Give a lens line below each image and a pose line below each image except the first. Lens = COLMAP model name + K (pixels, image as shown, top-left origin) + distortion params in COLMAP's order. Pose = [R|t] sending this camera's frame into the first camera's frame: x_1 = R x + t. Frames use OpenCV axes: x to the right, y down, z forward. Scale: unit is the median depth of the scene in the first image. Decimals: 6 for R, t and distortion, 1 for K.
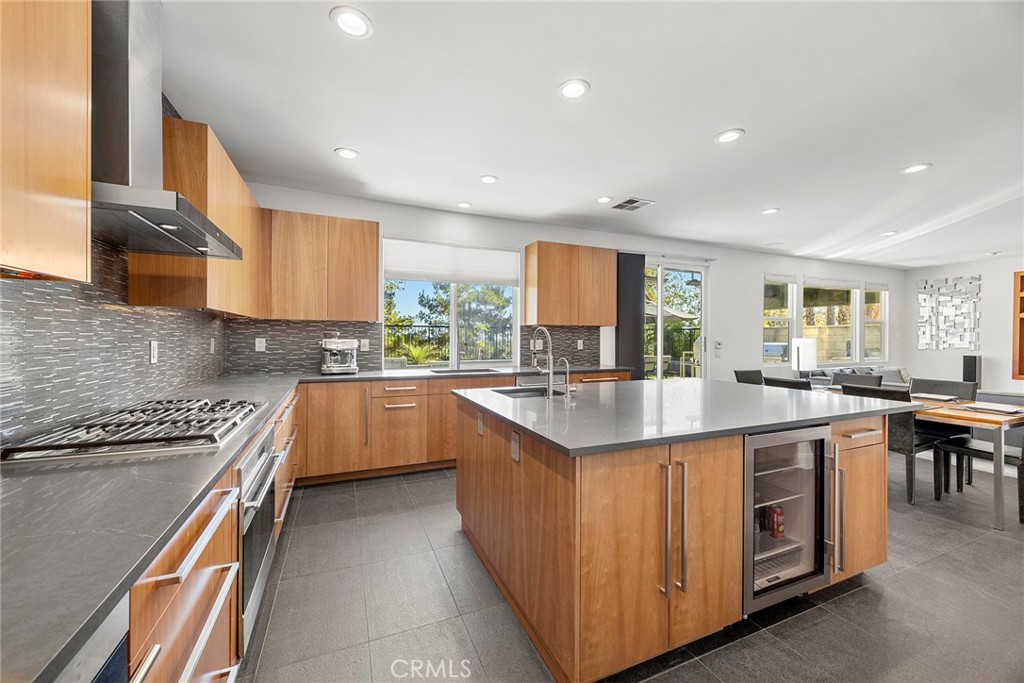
lens RADIAL K [[394.0, 0, 512.1], [0, 394.0, 338.7], [0, 0, 1]] dist [-0.000268, -0.000249]
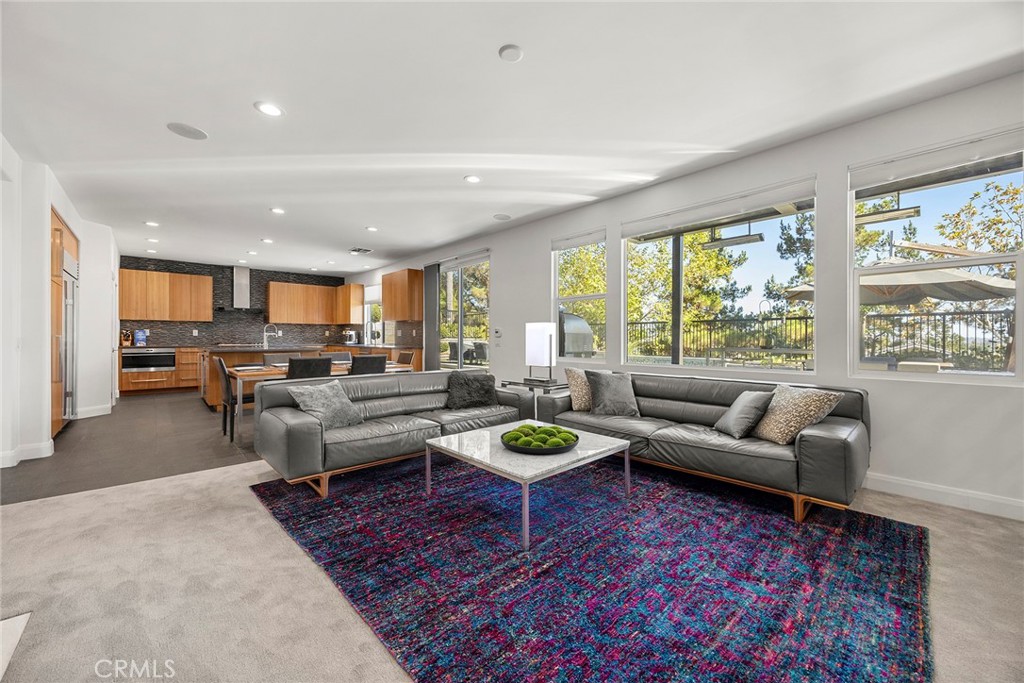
lens RADIAL K [[394.0, 0, 512.1], [0, 394.0, 338.7], [0, 0, 1]] dist [-0.000268, -0.000249]
pose [[0.325588, -0.000119, -0.945512, 1.951934], [-0.005325, 0.999984, -0.001960, 0.042406], [0.945497, 0.005674, 0.325582, 0.965606]]
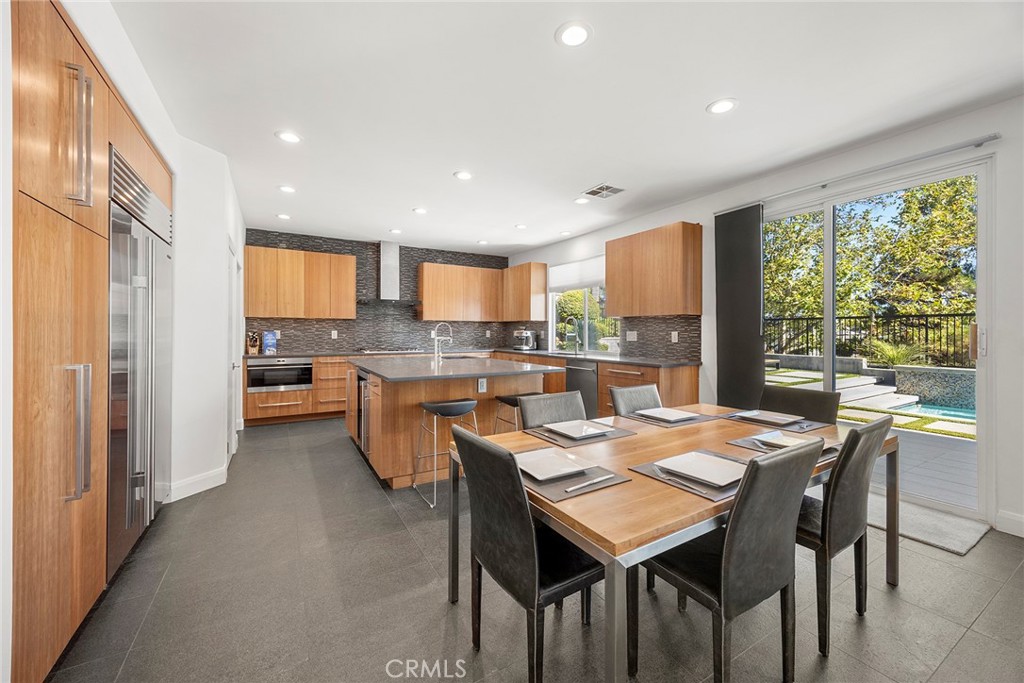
lens RADIAL K [[396.5, 0, 511.7], [0, 396.5, 333.3], [0, 0, 1]] dist [0.000023, -0.000065]
pose [[0.121862, 0.001213, -0.992546, 1.129401], [-0.006383, 0.999980, 0.000439, 0.010199], [0.992526, 0.006282, 0.121868, 0.594412]]
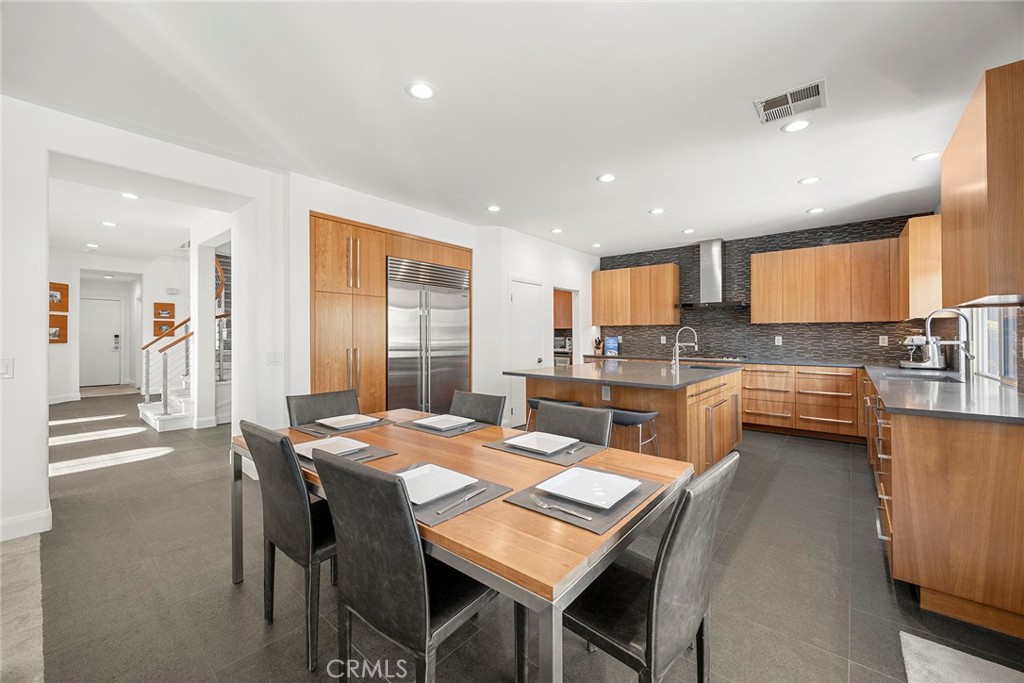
lens RADIAL K [[403.7, 0, 517.9], [0, 403.7, 331.0], [0, 0, 1]] dist [0.003304, 0.000309]
pose [[-0.890115, -0.011114, -0.455601, 0.842705], [-0.007369, 0.999923, -0.009996, 0.004932], [0.455677, -0.005540, -0.890128, 1.220532]]
